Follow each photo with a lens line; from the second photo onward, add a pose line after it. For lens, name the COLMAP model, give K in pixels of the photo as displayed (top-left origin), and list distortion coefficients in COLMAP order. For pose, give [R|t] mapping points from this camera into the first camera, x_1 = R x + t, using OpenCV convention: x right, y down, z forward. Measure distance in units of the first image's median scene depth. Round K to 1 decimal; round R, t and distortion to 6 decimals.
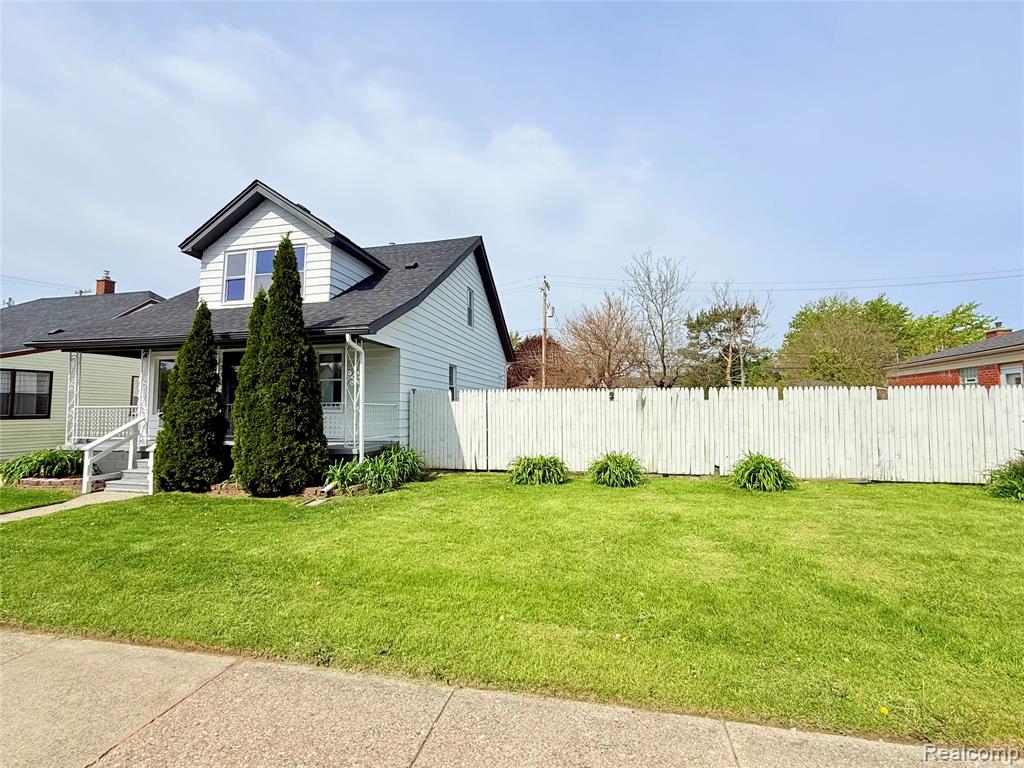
lens RADIAL K [[449.2, 0, 508.5], [0, 449.2, 381.2], [0, 0, 1]] dist [-0.001021, 0.000197]
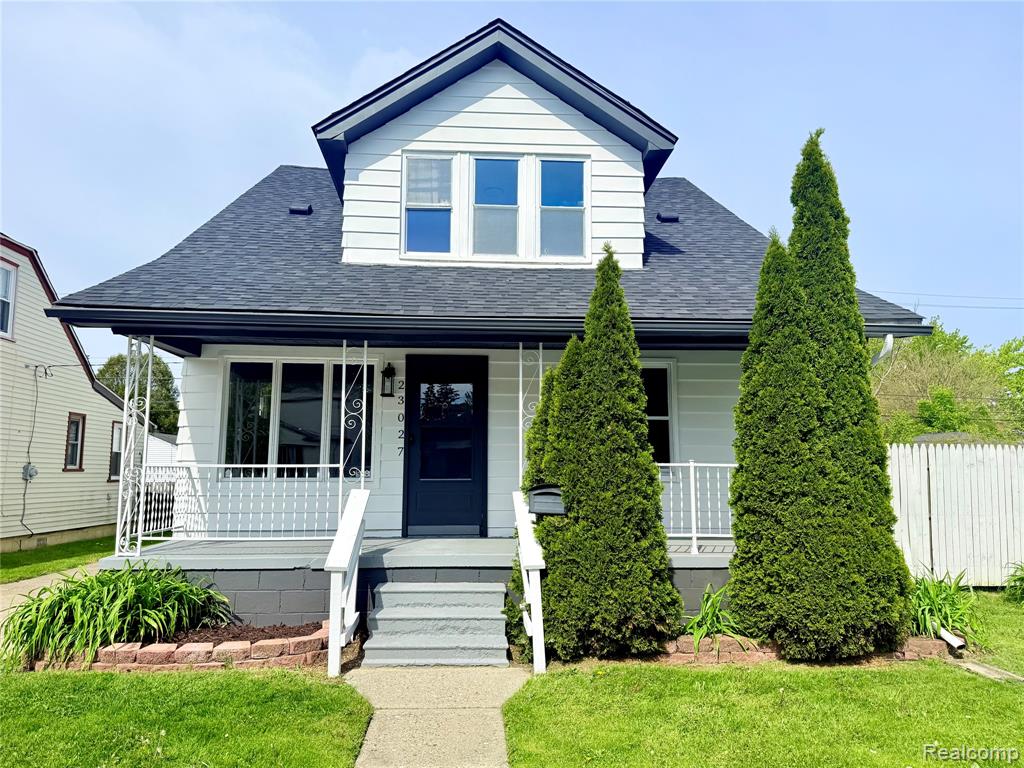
lens RADIAL K [[751.1, 0, 514.5], [0, 751.1, 376.5], [0, 0, 1]] dist [0.045692, -0.032989]
pose [[0.962869, 0.046227, 0.265980, -0.752019], [-0.028662, 0.997167, -0.069548, 0.012130], [-0.268442, 0.059342, 0.961466, 0.197661]]
